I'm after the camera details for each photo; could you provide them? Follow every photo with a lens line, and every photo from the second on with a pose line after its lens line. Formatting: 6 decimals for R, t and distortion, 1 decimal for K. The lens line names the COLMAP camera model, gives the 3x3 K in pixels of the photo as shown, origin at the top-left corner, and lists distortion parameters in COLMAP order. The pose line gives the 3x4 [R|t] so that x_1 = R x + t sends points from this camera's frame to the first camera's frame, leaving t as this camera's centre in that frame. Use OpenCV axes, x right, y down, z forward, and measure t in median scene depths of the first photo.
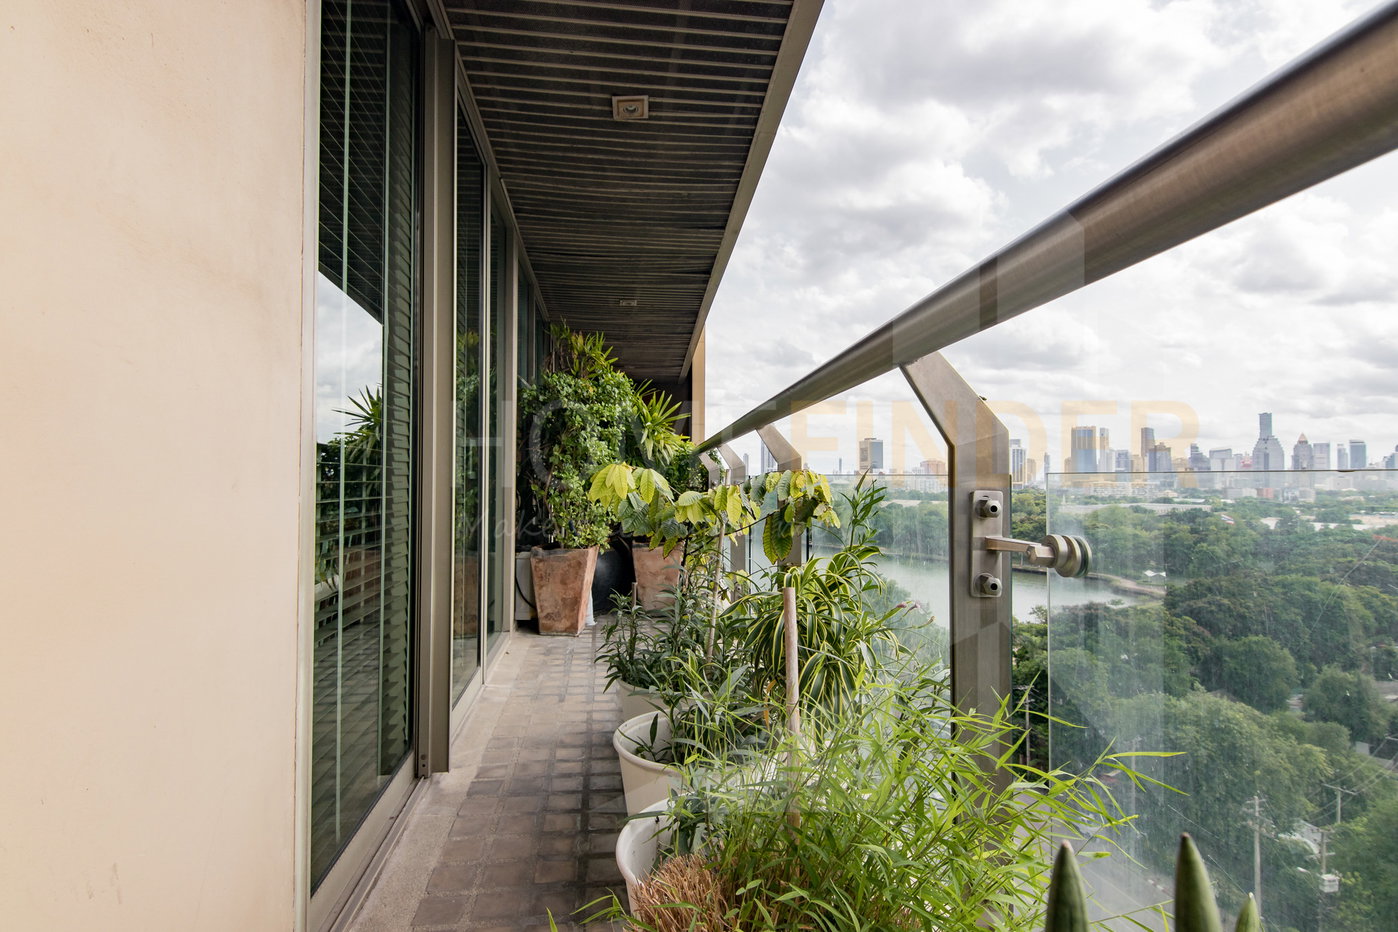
lens RADIAL K [[714.7, 0, 705.4], [0, 714.7, 468.2], [0, 0, 1]] dist [0.022323, -0.005984]
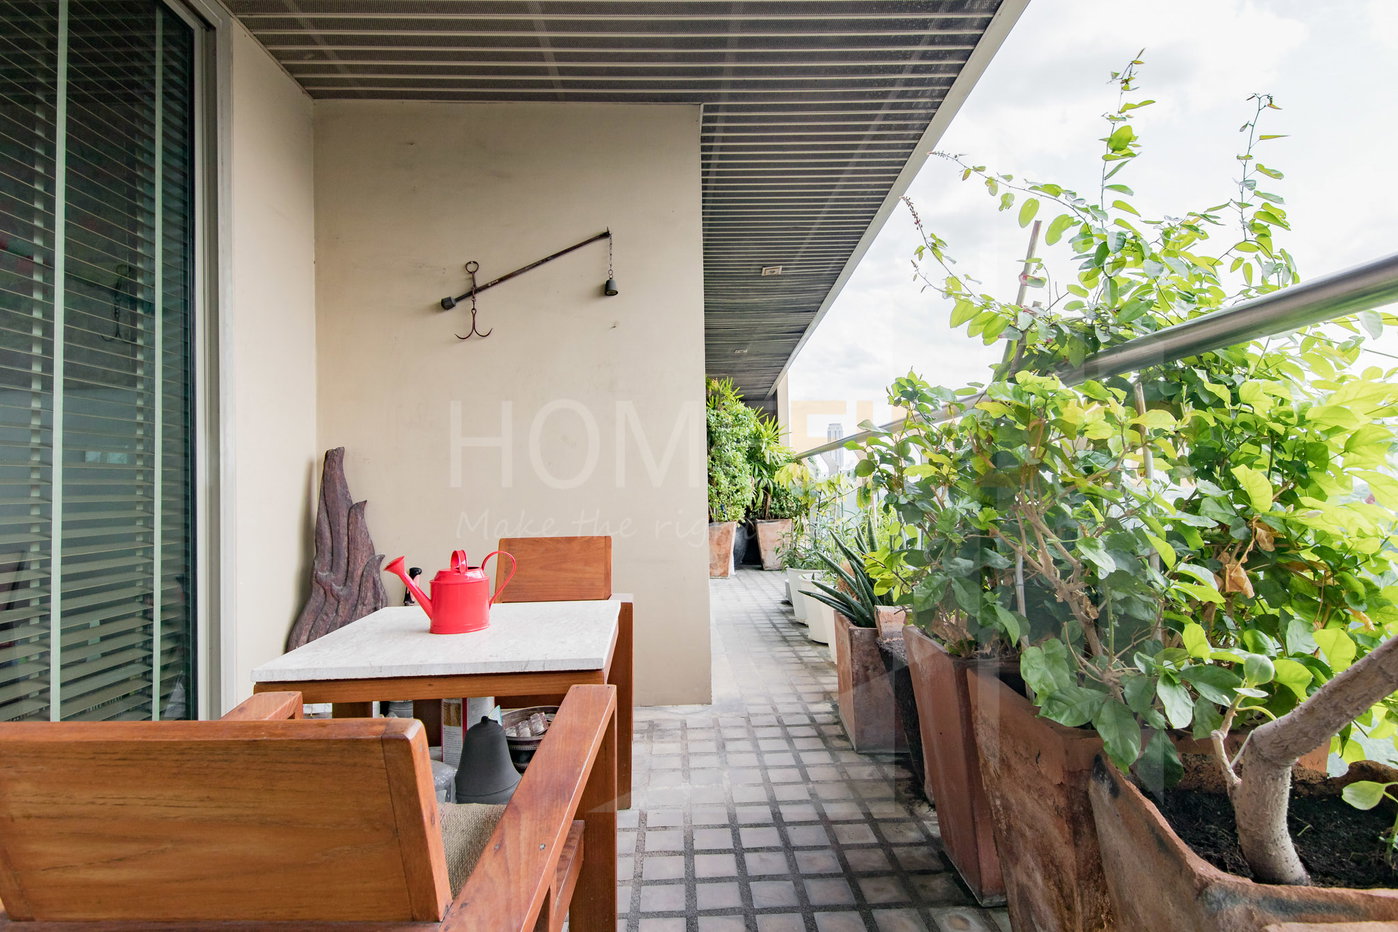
lens RADIAL K [[714.7, 0, 697.2], [0, 714.7, 464.6], [0, 0, 1]] dist [0.022323, -0.005984]
pose [[0.994175, -0.034339, -0.102161, -0.076537], [0.033142, 0.999361, -0.013391, 0.006678], [0.102555, 0.009928, 0.994678, -0.513794]]
